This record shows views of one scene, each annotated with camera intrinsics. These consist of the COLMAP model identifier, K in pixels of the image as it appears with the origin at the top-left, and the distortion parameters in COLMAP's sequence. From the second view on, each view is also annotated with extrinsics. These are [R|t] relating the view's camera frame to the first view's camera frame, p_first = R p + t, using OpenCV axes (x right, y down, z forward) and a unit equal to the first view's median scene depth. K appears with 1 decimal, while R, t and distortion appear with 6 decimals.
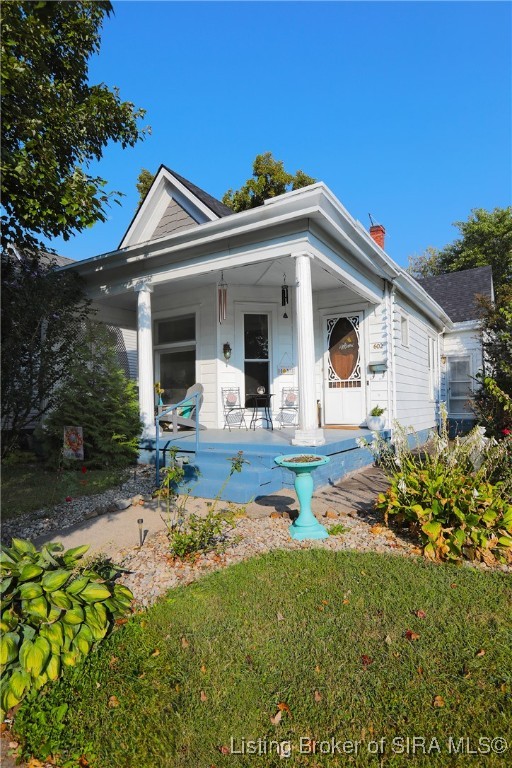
lens RADIAL K [[414.2, 0, 254.9], [0, 414.2, 383.8], [0, 0, 1]] dist [-0.001390, 0.000046]
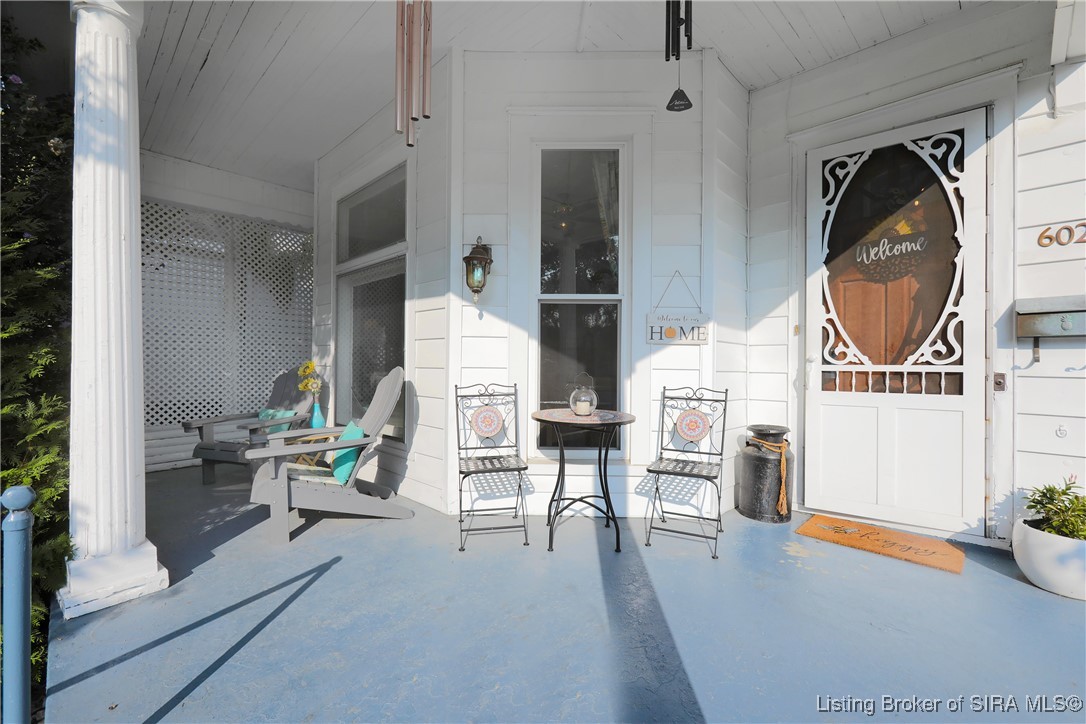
lens RADIAL K [[481.5, 0, 532.7], [0, 481.5, 366.0], [0, 0, 1]] dist [-0.002643, 0.000265]
pose [[0.977379, 0.022426, -0.210304, 0.048132], [-0.012416, 0.998732, 0.048796, -0.022932], [0.211132, -0.045081, 0.976417, 0.641566]]
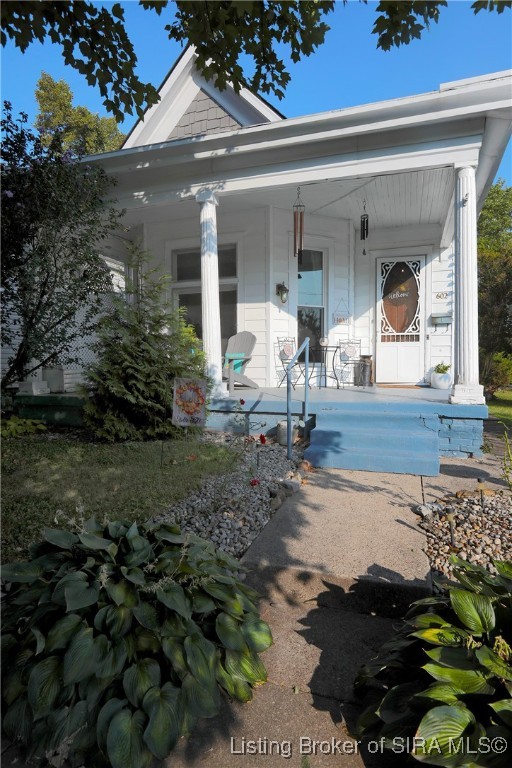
lens RADIAL K [[431.8, 0, 255.6], [0, 431.8, 386.2], [0, 0, 1]] dist [-0.000776, -0.001107]
pose [[0.973014, 0.001969, 0.230738, -0.308695], [-0.023358, 0.995668, 0.090003, 0.028734], [-0.229561, -0.092964, 0.968844, 0.164562]]
